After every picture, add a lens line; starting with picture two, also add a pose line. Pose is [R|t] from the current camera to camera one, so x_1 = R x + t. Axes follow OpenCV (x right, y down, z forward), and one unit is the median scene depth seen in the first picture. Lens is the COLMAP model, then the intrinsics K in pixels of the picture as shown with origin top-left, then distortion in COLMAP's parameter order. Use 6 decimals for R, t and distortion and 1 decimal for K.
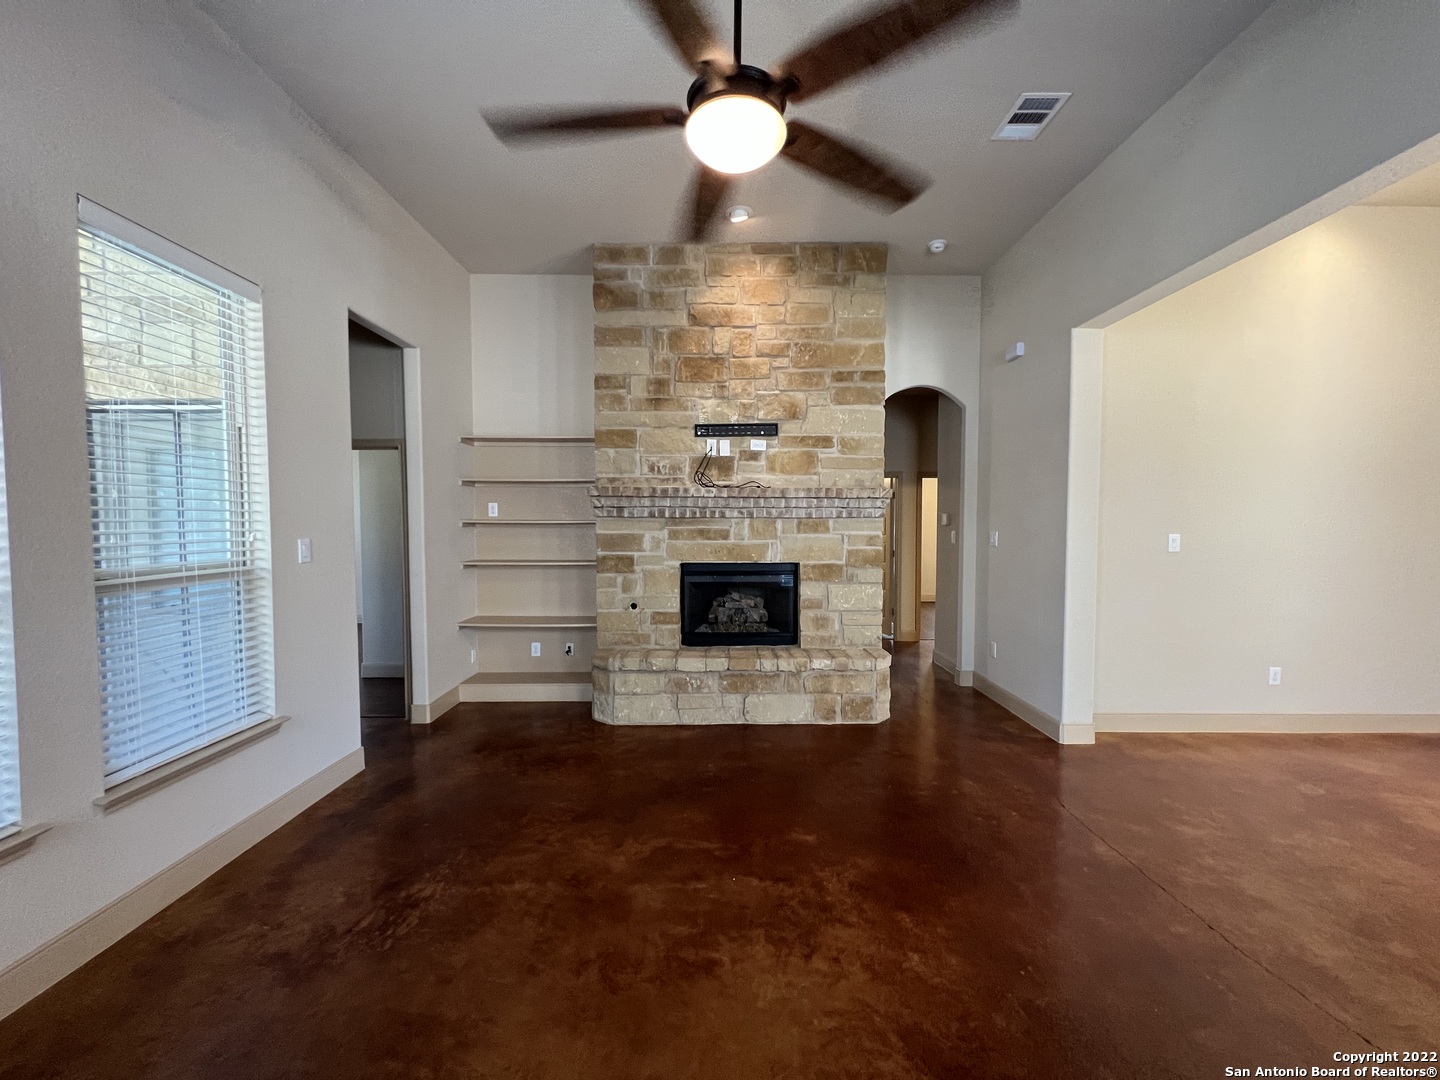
lens RADIAL K [[573.7, 0, 715.5], [0, 573.7, 546.4], [0, 0, 1]] dist [-0.001268, 0.000213]
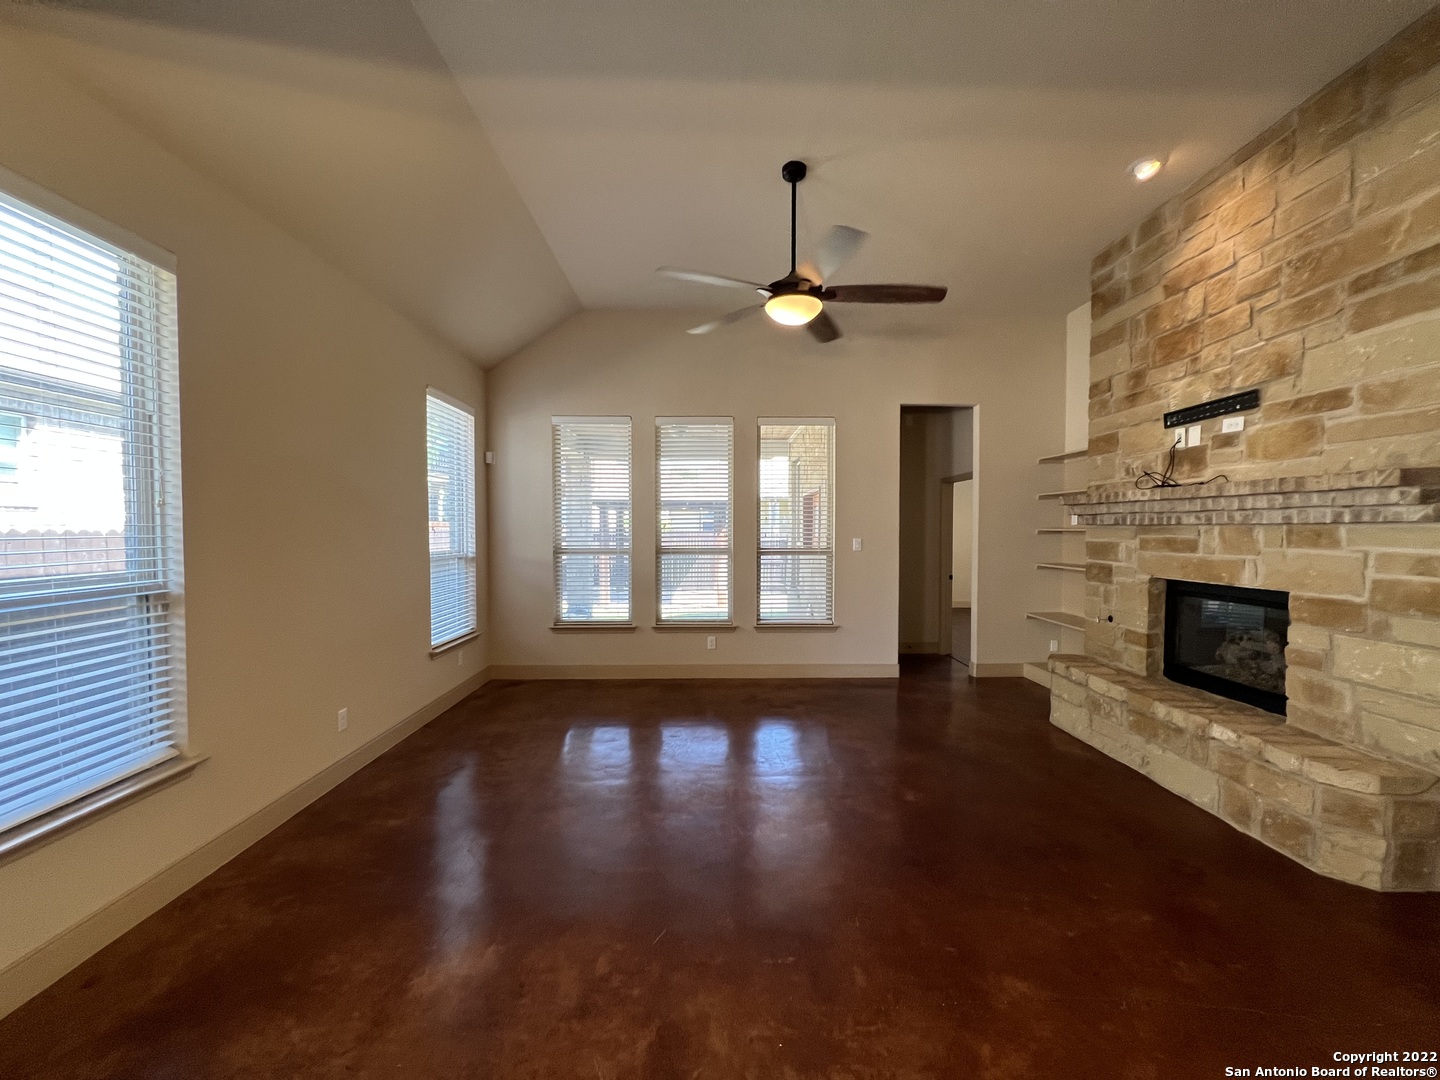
lens RADIAL K [[573.7, 0, 728.4], [0, 573.7, 548.5], [0, 0, 1]] dist [-0.001268, 0.000213]
pose [[0.025503, 0.034150, -0.999091, 0.793871], [-0.046837, 0.998360, 0.032930, -0.013383], [0.998577, 0.045955, 0.027060, 0.345731]]
